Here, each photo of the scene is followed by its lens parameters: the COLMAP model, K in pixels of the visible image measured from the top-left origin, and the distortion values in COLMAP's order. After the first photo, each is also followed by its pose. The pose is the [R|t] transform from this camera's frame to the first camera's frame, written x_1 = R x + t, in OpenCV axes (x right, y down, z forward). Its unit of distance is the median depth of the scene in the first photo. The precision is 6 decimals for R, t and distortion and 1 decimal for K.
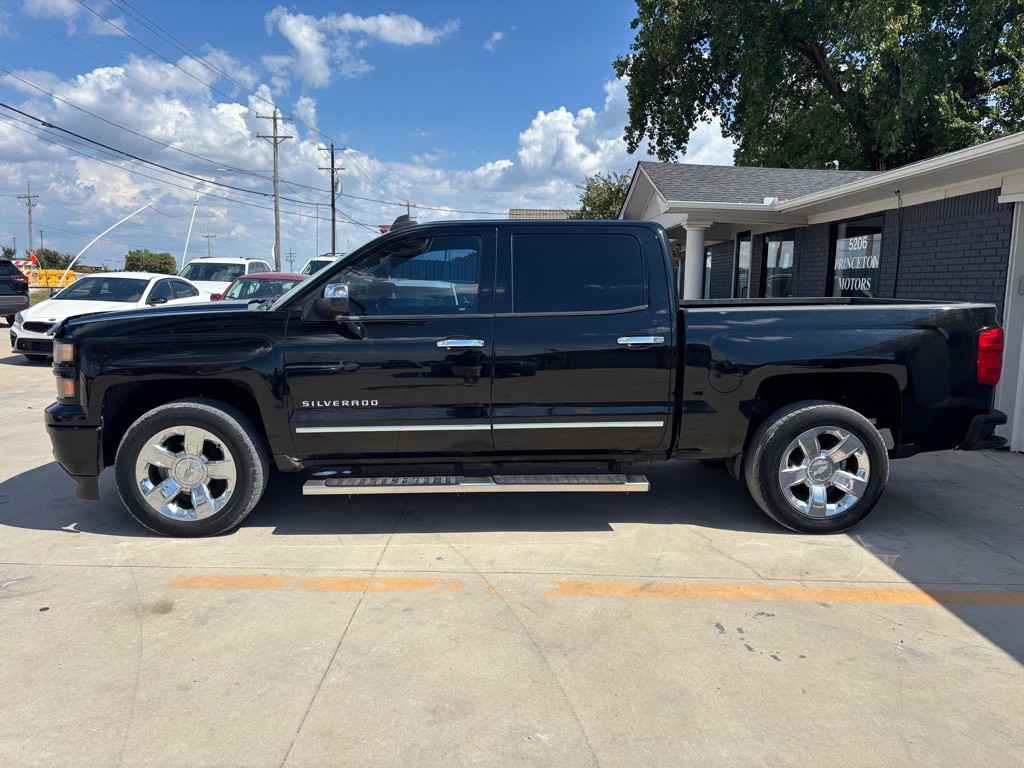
lens RADIAL K [[775.6, 0, 508.9], [0, 775.6, 377.7], [0, 0, 1]] dist [0.043056, -0.052313]
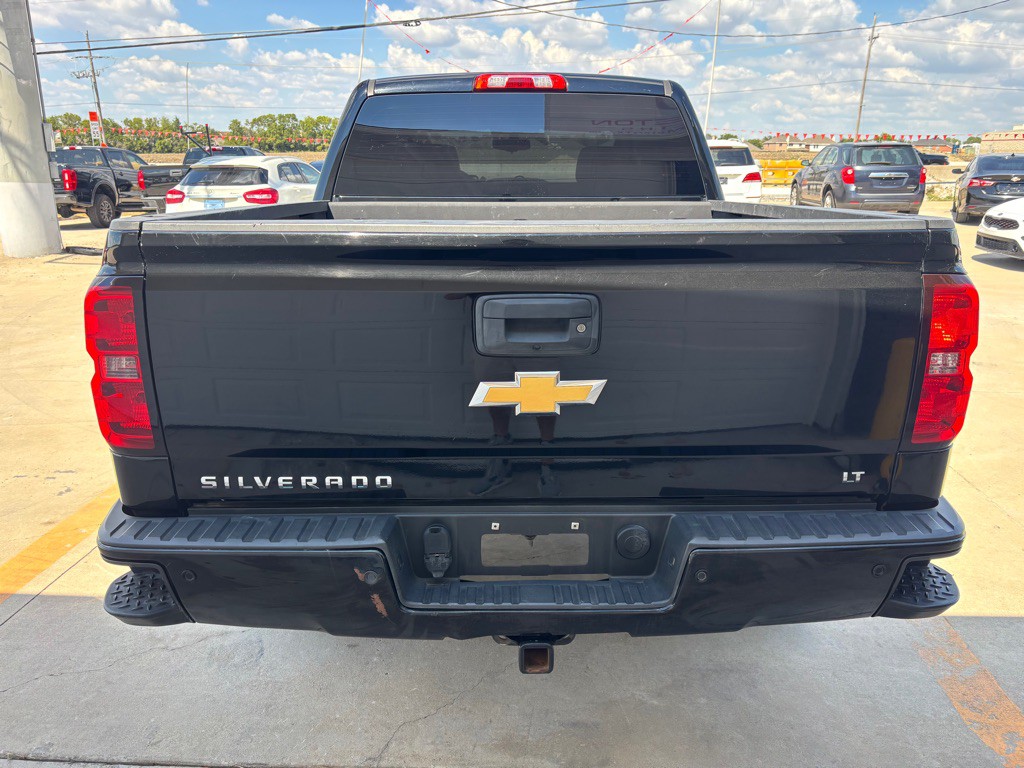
lens RADIAL K [[775.6, 0, 516.7], [0, 775.6, 383.6], [0, 0, 1]] dist [0.043056, -0.052313]
pose [[-0.034899, 0.261063, -0.964691, 1.003727], [-0.128049, 0.956155, 0.263385, -0.146196], [0.991154, 0.132720, 0.000060, 1.241986]]
